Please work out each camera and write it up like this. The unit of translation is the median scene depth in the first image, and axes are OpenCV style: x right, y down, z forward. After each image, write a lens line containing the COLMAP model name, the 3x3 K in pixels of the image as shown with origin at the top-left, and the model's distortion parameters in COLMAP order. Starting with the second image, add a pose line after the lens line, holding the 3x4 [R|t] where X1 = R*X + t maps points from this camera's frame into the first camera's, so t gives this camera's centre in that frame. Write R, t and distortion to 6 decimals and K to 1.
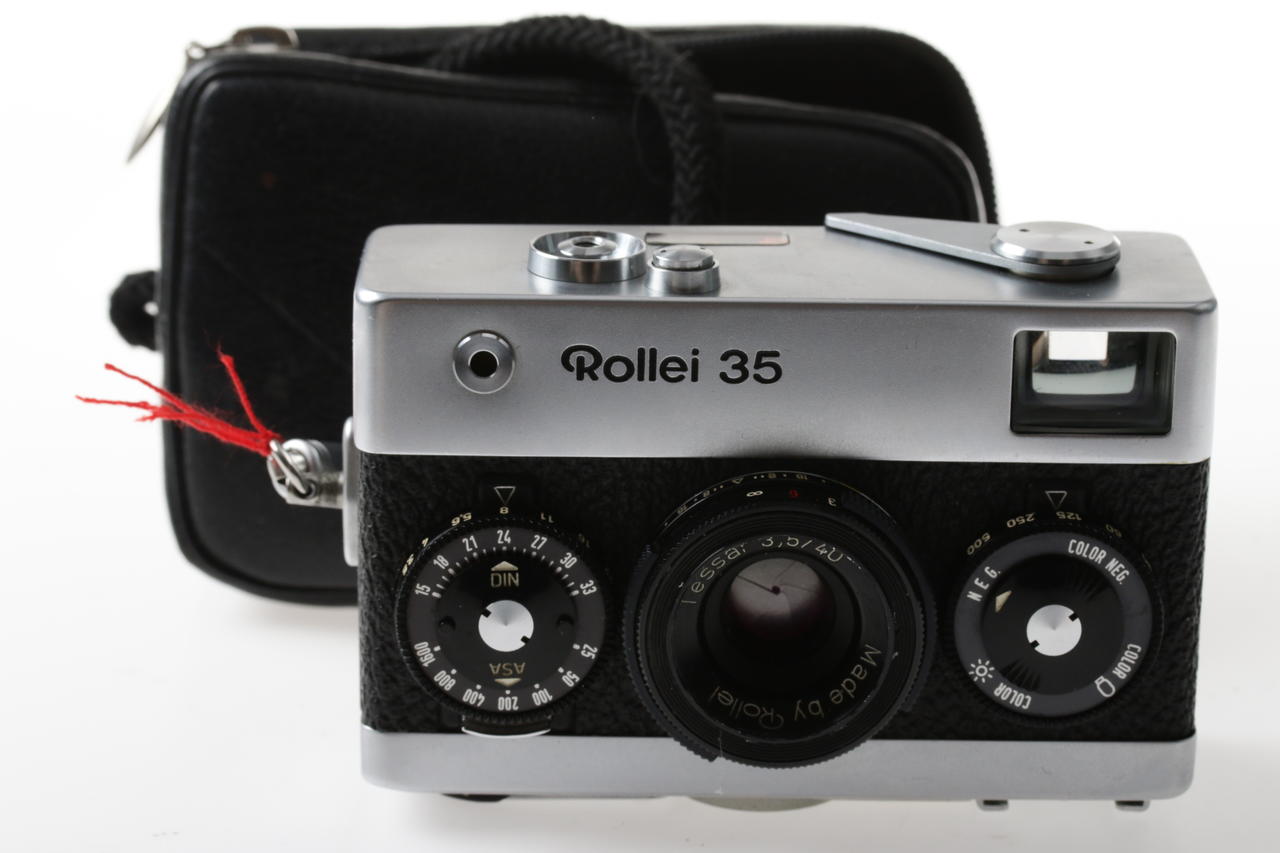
lens RADIAL K [[3694.8, 0, 640.0], [0, 3694.8, 426.5], [0, 0, 1]] dist [0.024000, 1.070168]
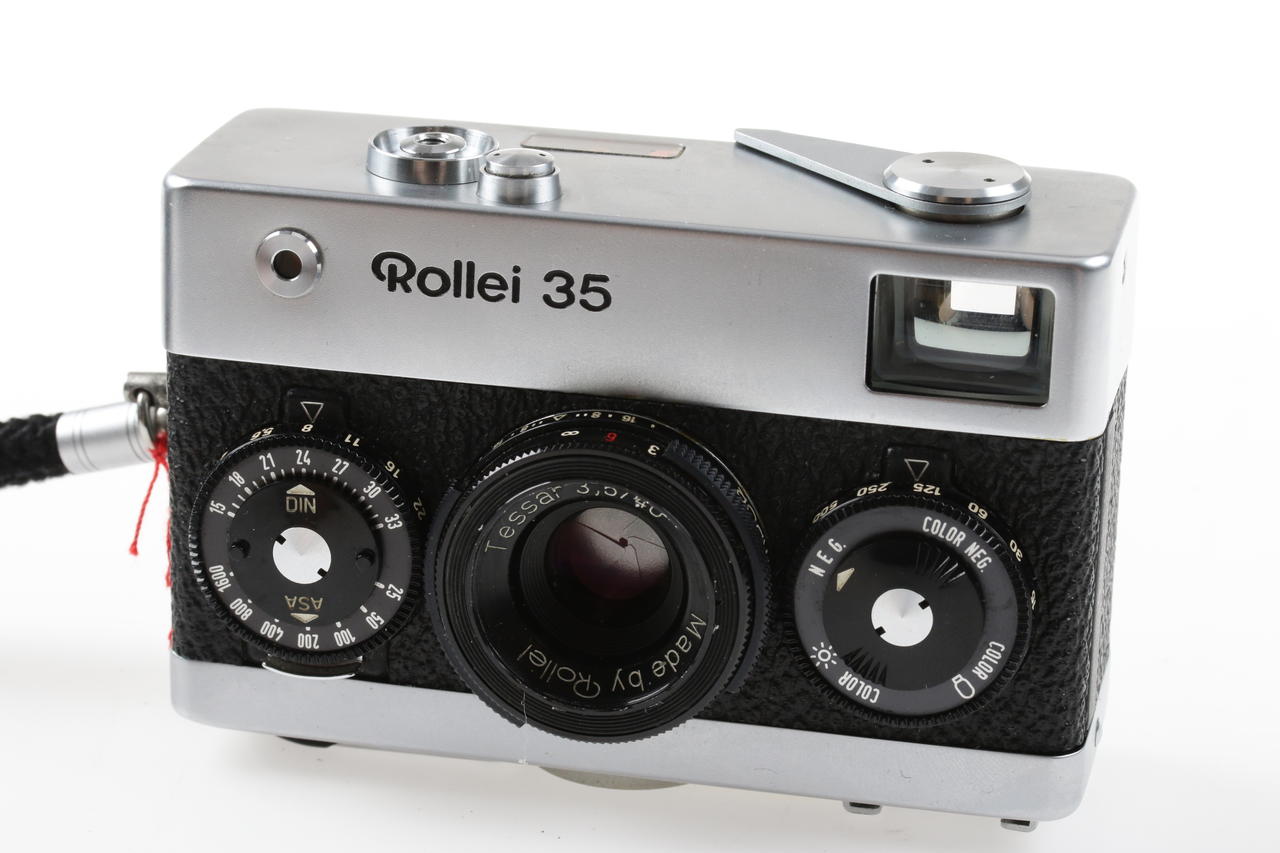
lens RADIAL K [[3694.8, 0, 640.0], [0, 3694.8, 426.5], [0, 0, 1]] dist [0.024000, 1.070168]
pose [[0.978905, 0.084848, -0.185865, 0.210053], [-0.080715, 0.996294, 0.029705, -0.011099], [0.187697, -0.014077, 0.982126, 0.126895]]
